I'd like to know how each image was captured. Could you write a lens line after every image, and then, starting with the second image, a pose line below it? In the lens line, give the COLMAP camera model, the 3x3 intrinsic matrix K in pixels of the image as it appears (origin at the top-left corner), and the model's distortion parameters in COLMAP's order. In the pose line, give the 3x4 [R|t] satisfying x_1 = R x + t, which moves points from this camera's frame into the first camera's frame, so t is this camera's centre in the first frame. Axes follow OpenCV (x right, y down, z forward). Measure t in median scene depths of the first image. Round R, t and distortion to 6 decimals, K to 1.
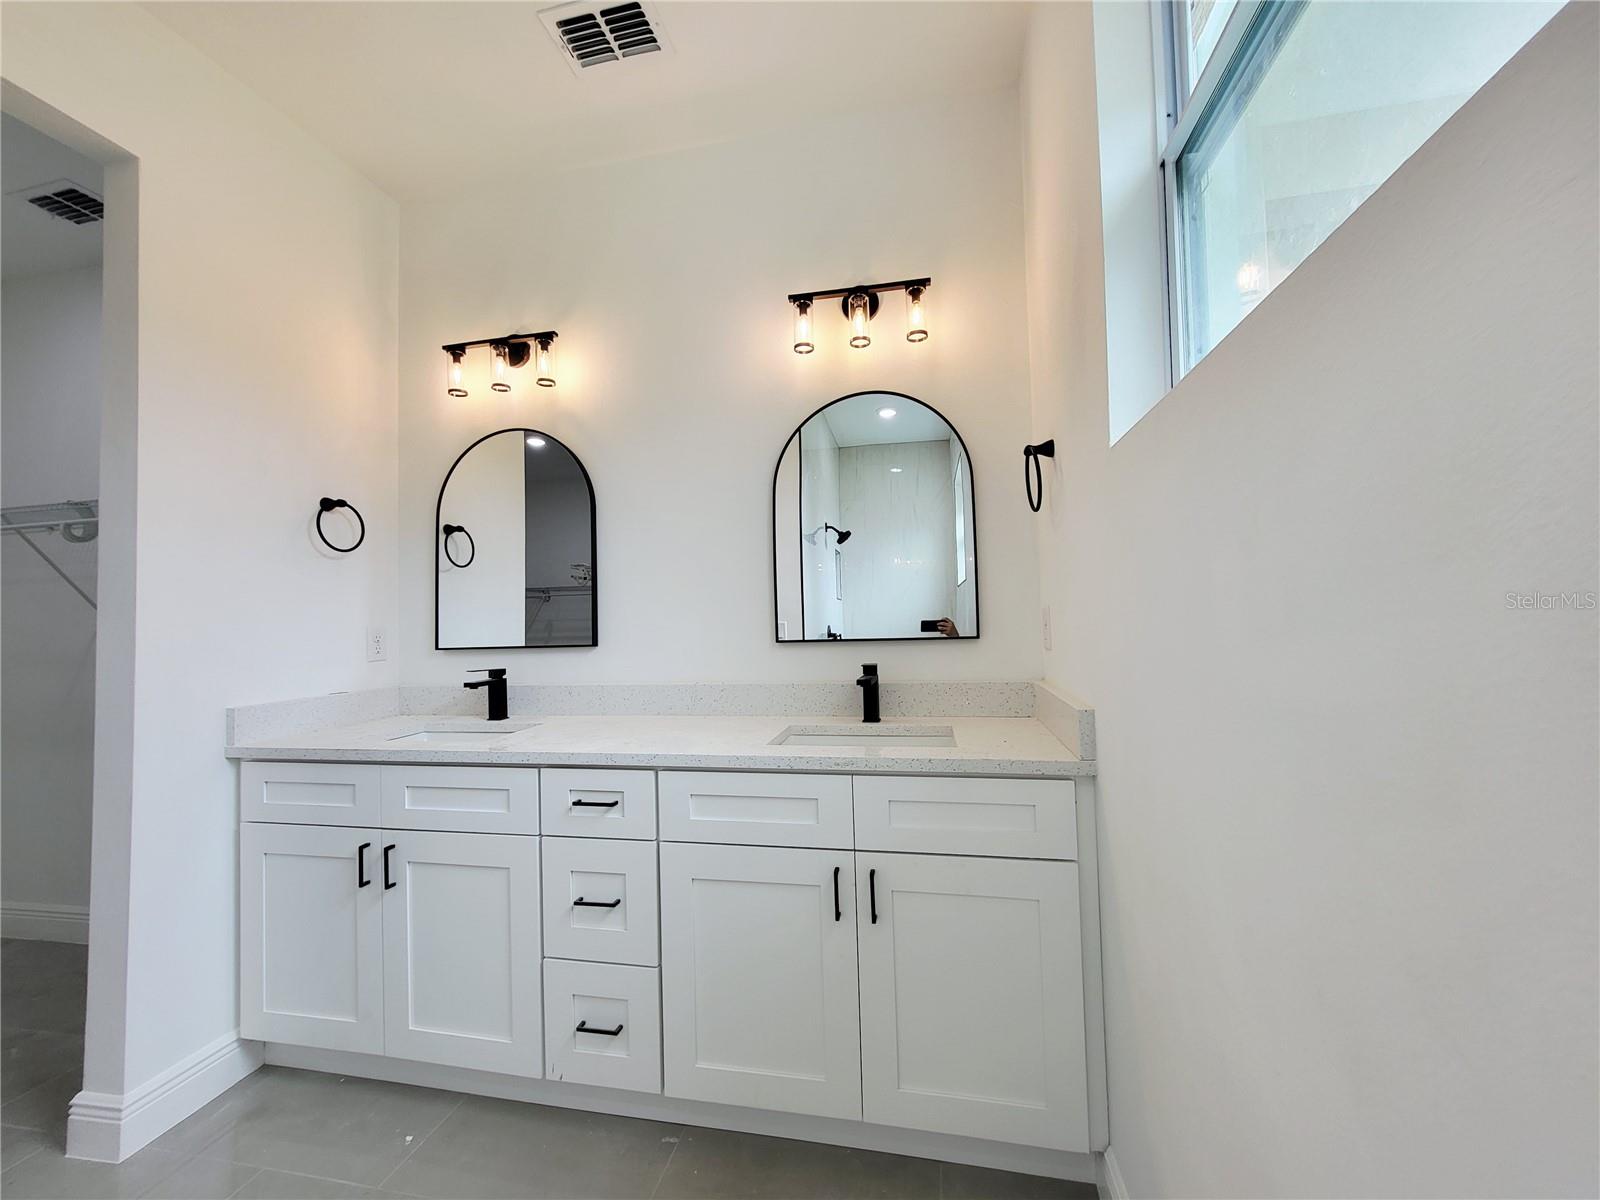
lens RADIAL K [[629.4, 0, 796.6], [0, 629.4, 599.5], [0, 0, 1]] dist [-0.000215, -0.000235]
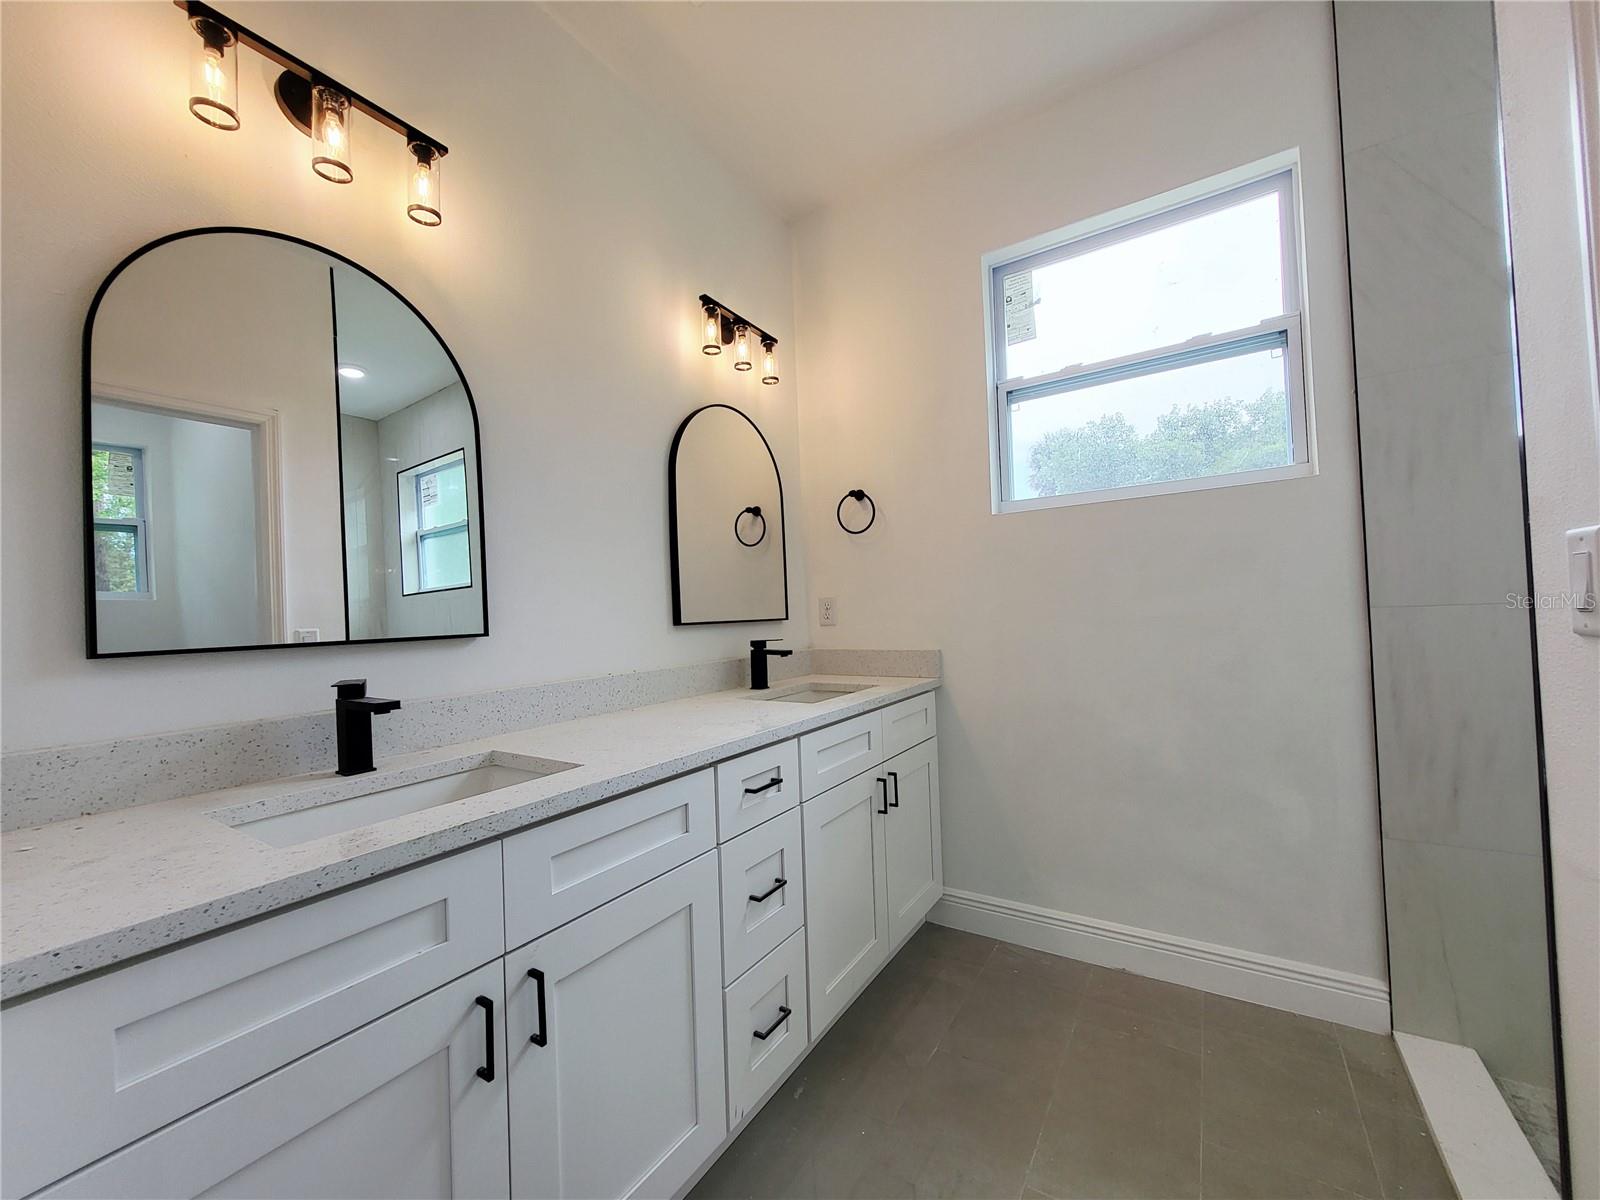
lens RADIAL K [[629.4, 0, 796.6], [0, 629.4, 599.5], [0, 0, 1]] dist [-0.000215, -0.000235]
pose [[0.363447, 0.033334, 0.931018, -1.115999], [-0.005498, 0.999419, -0.033636, 0.074900], [-0.931599, 0.007106, 0.363419, 0.580626]]
